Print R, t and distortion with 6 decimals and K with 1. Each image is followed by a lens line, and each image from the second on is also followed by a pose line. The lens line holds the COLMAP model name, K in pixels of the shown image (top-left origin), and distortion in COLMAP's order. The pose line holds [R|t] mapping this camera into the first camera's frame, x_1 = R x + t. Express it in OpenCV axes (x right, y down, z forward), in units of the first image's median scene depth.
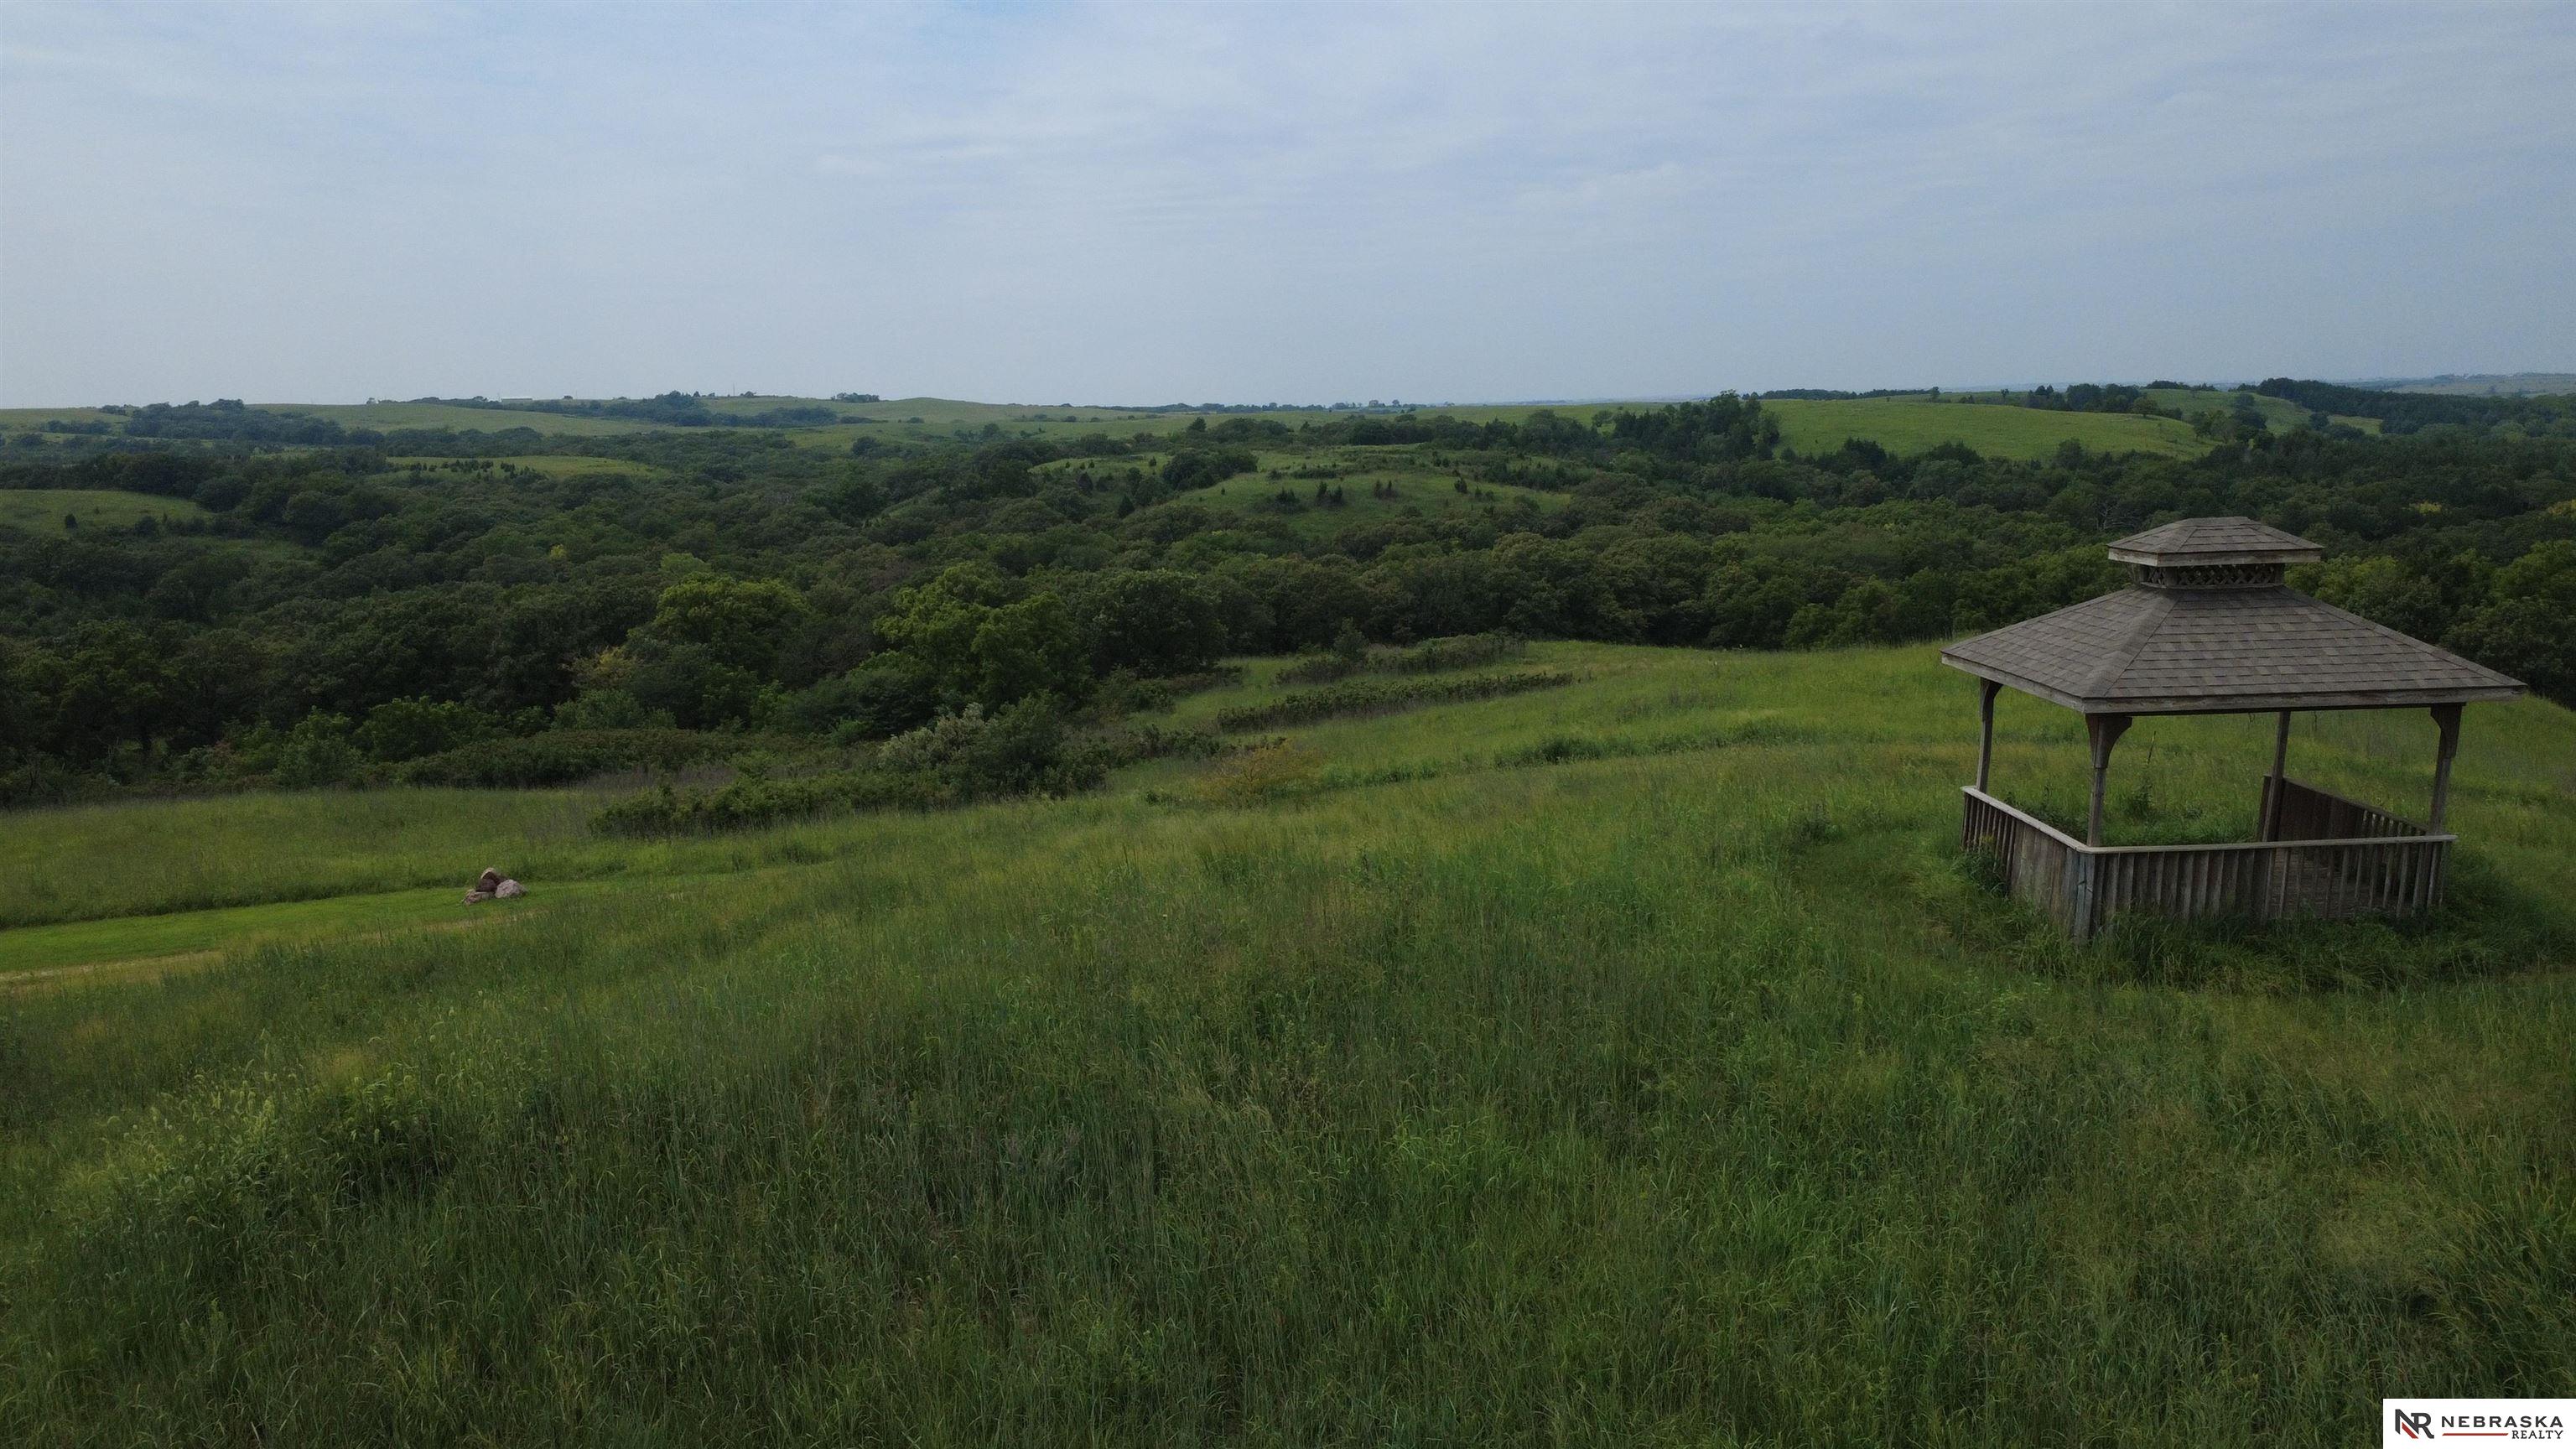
lens RADIAL K [[1884.0, 0, 1296.3], [0, 1884.0, 723.7], [0, 0, 1]] dist [0.004749, 0.000458]
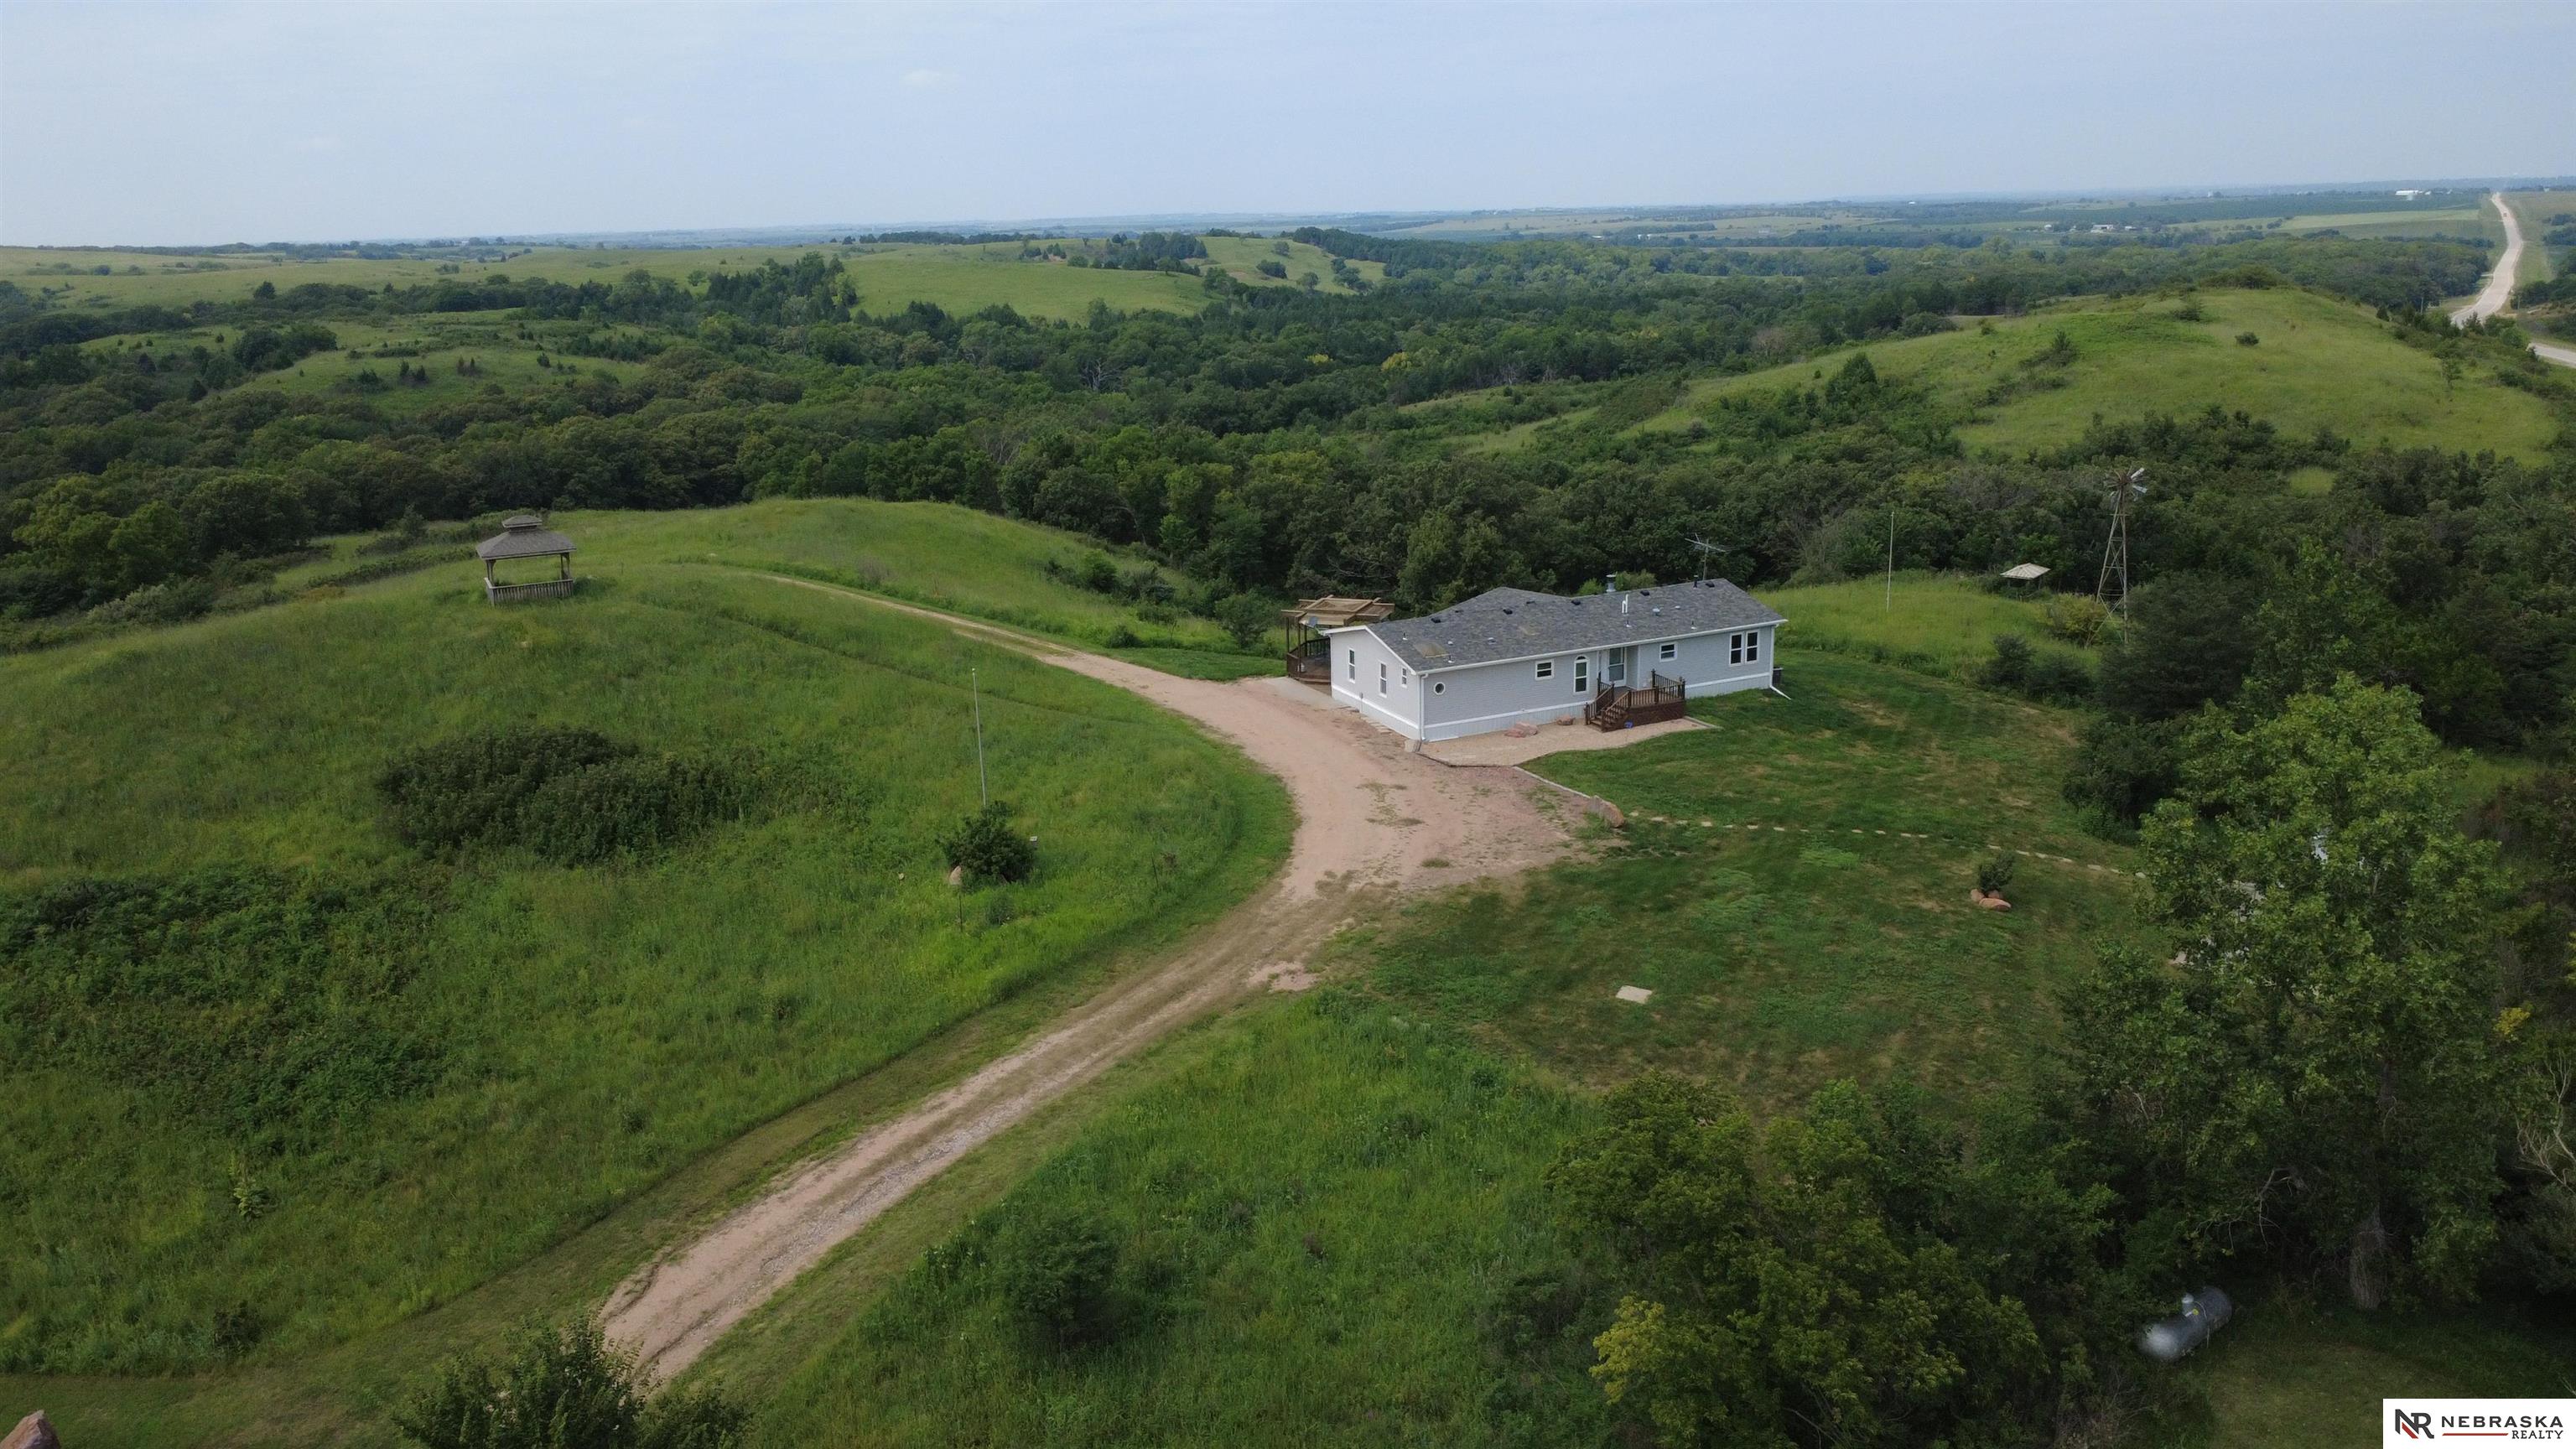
lens RADIAL K [[1884.0, 0, 1296.3], [0, 1884.0, 723.7], [0, 0, 1]] dist [0.004749, 0.000458]
pose [[0.906199, -0.108182, 0.408779, 0.011845], [0.072061, 0.992088, 0.102804, 0.002792], [-0.416666, -0.063703, 0.906825, -0.187212]]
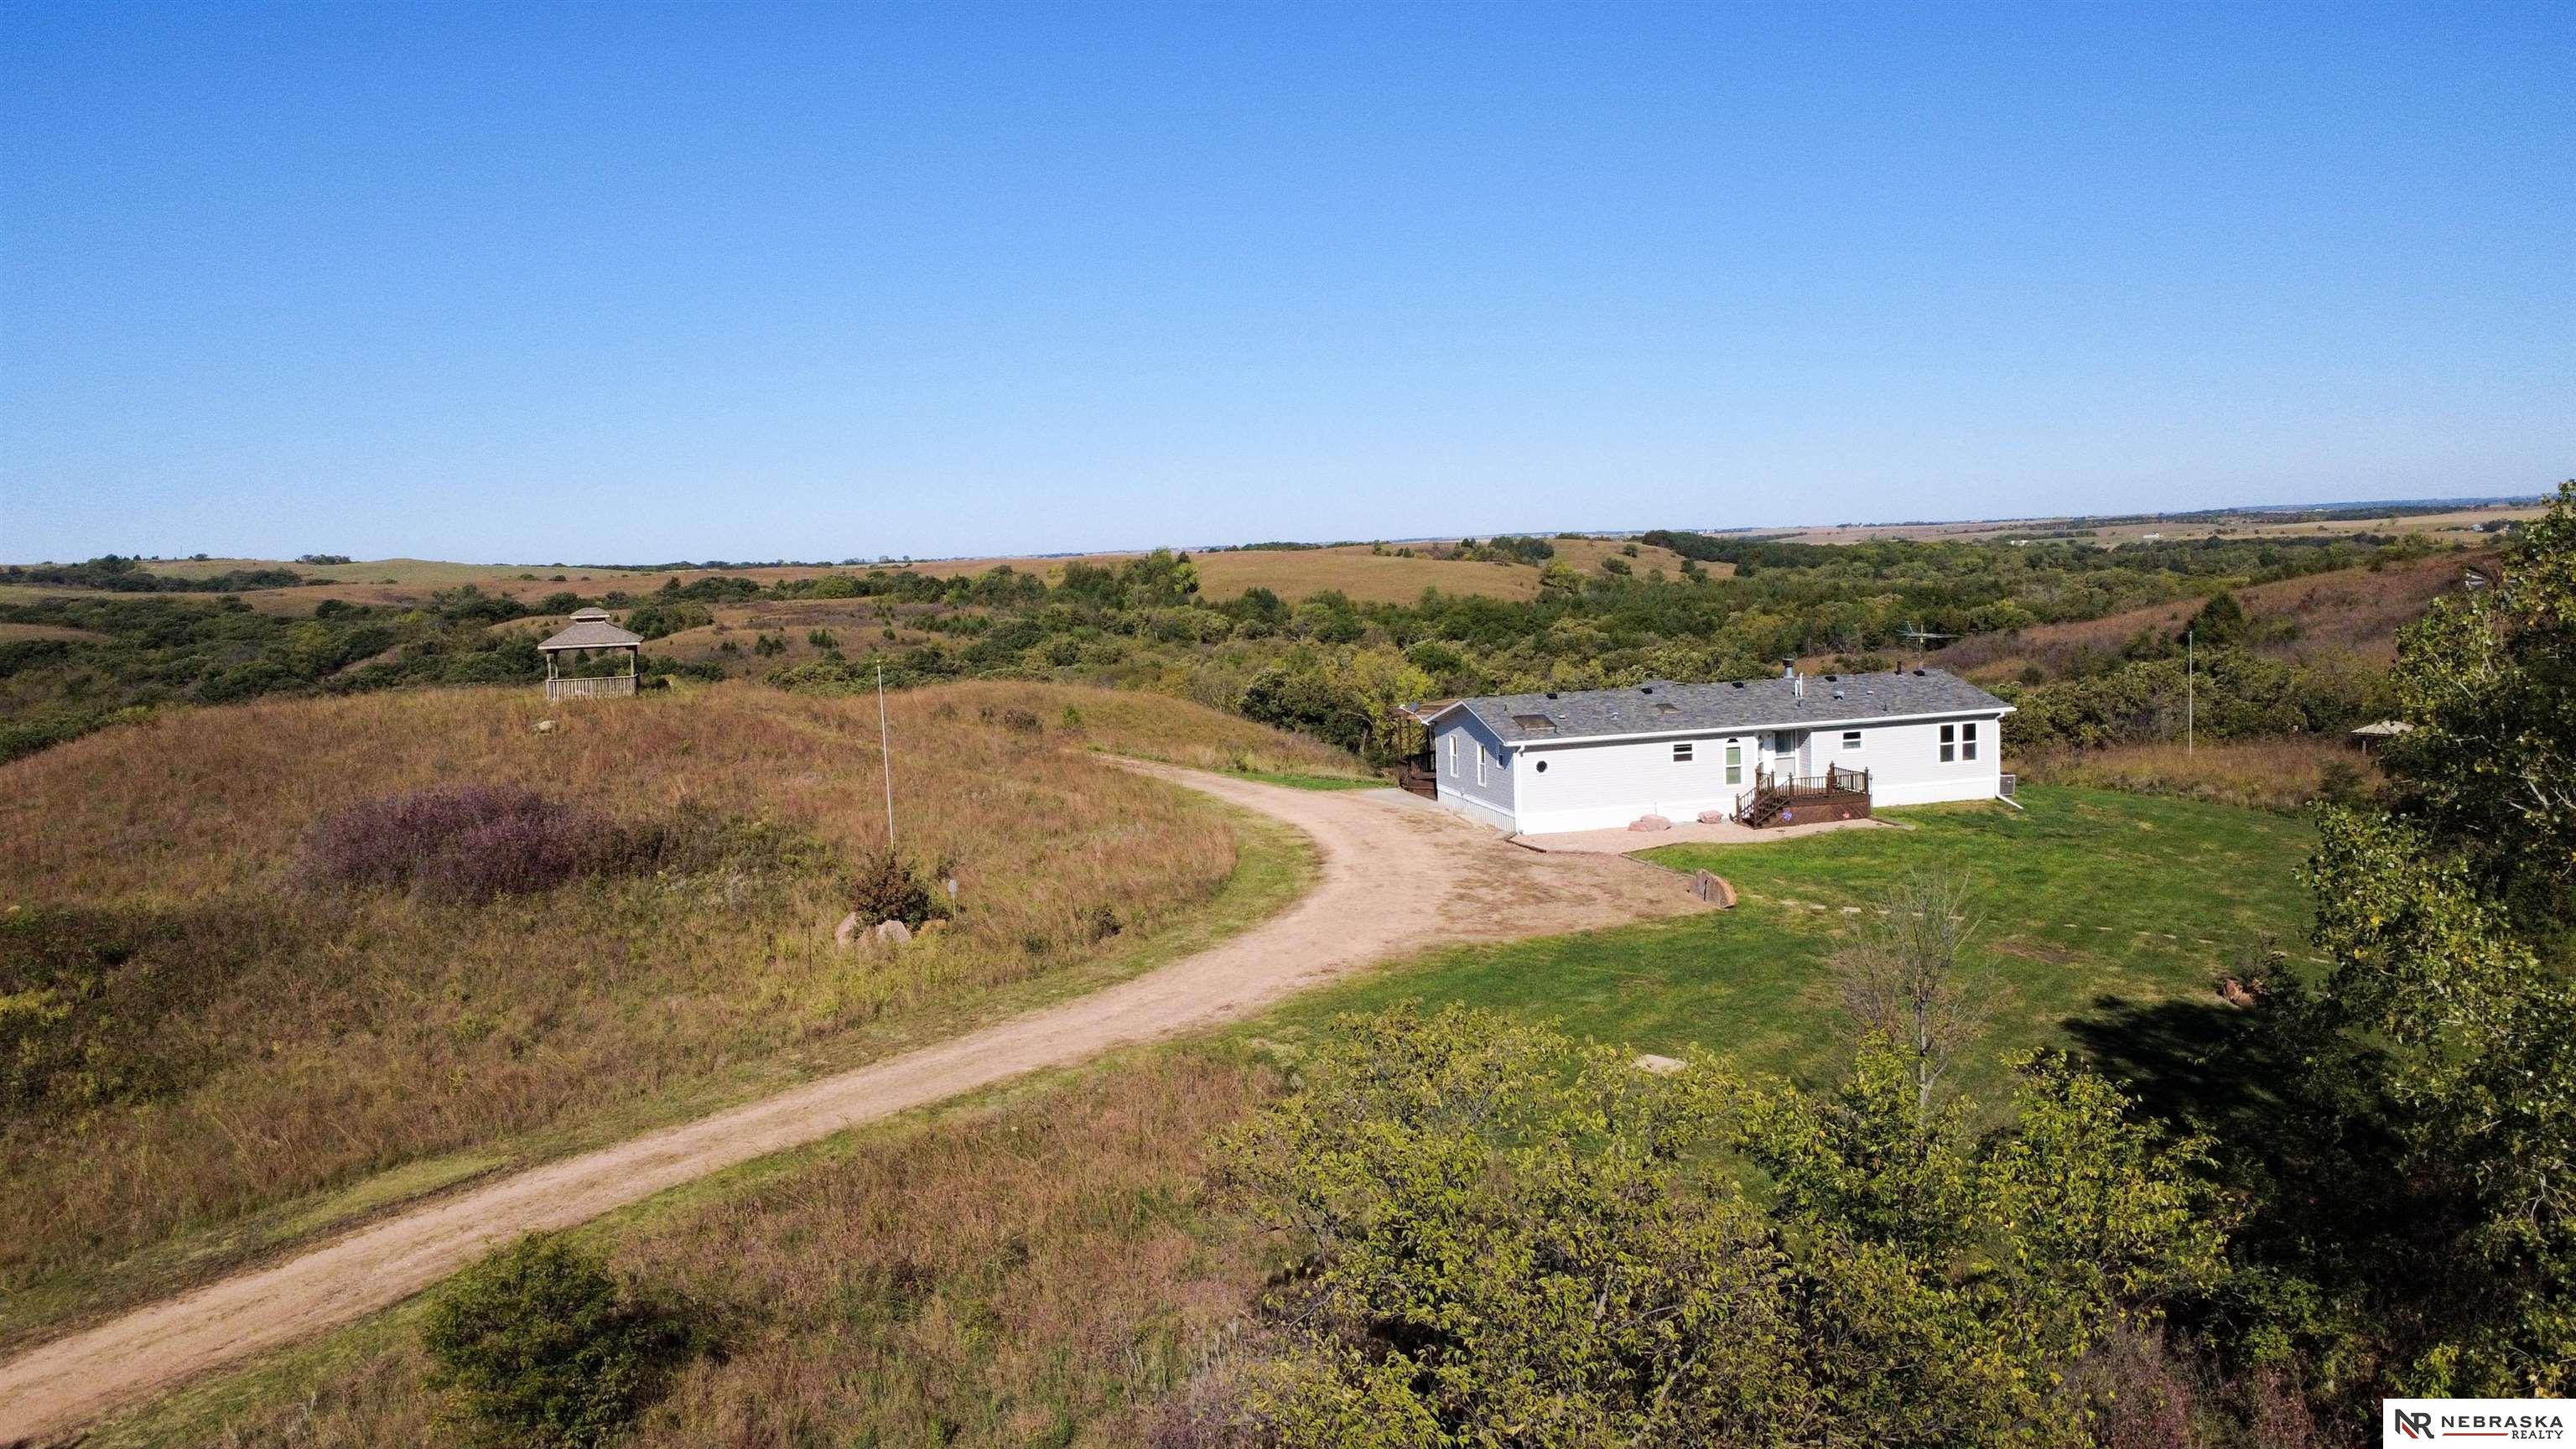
lens RADIAL K [[1884.0, 0, 1296.3], [0, 1884.0, 723.7], [0, 0, 1]] dist [0.004749, 0.000458]
pose [[0.969587, -0.032258, 0.242613, 0.044996], [0.051414, 0.996003, -0.073045, 0.025078], [-0.239287, 0.083297, 0.967369, -0.164611]]
